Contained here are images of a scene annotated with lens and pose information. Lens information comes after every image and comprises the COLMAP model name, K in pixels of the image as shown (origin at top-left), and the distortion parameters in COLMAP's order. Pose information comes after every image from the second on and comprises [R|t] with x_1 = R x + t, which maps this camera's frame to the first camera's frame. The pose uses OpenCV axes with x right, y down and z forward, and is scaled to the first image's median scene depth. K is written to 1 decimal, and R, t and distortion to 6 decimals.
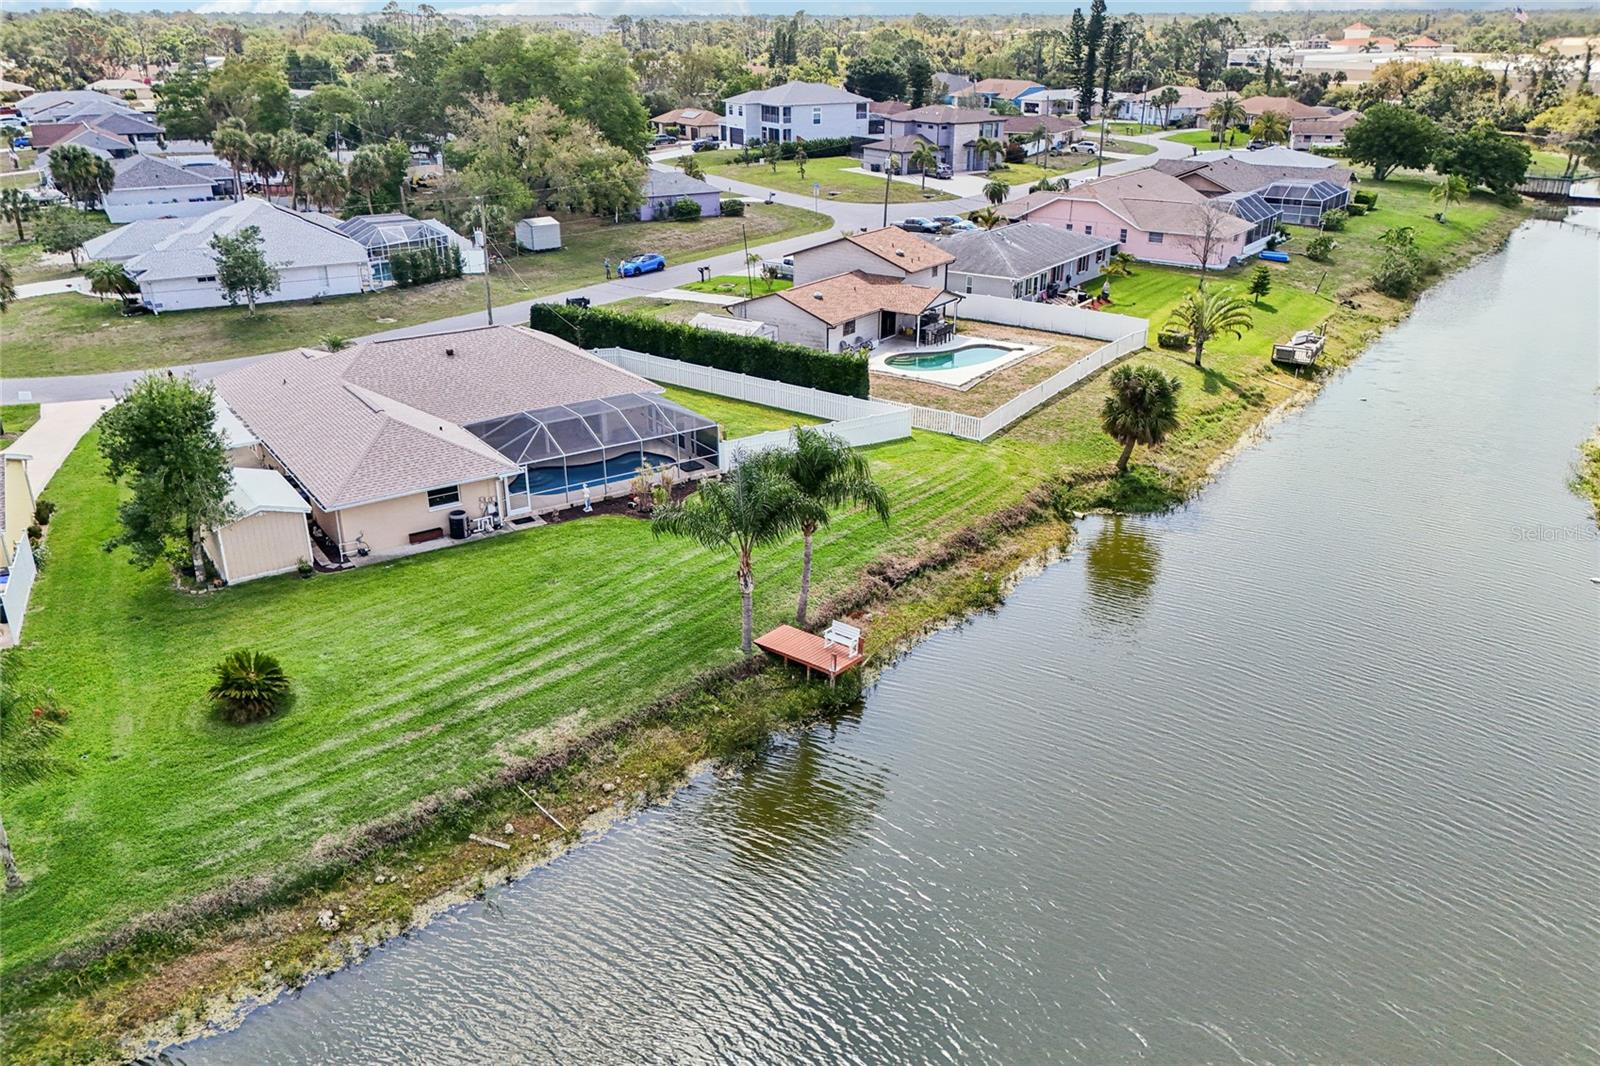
lens RADIAL K [[1205.0, 0, 800.0], [0, 1205.0, 533.0], [0, 0, 1]] dist [0.084475, -0.091380]
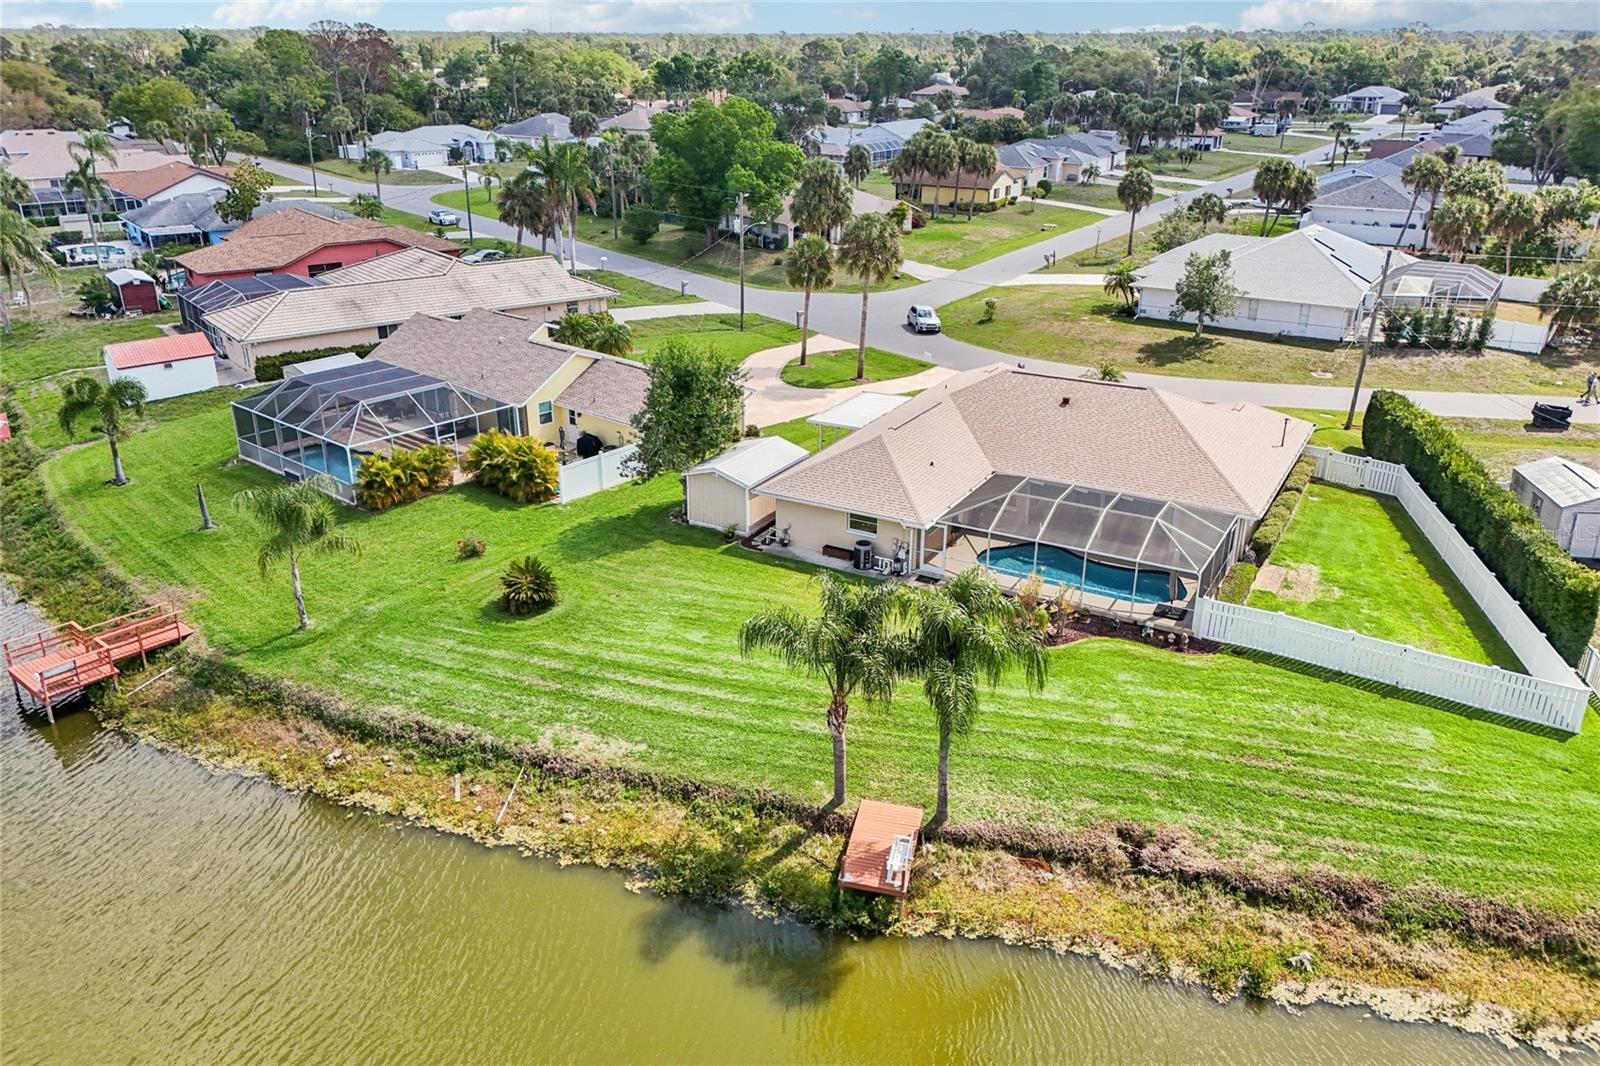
lens RADIAL K [[1205.0, 0, 800.0], [0, 1205.0, 533.0], [0, 0, 1]] dist [0.084475, -0.091380]
pose [[0.430725, 0.342787, -0.834849, 0.503690], [-0.351748, 0.915667, 0.194492, -0.195198], [0.831113, 0.209884, 0.514975, 0.458837]]
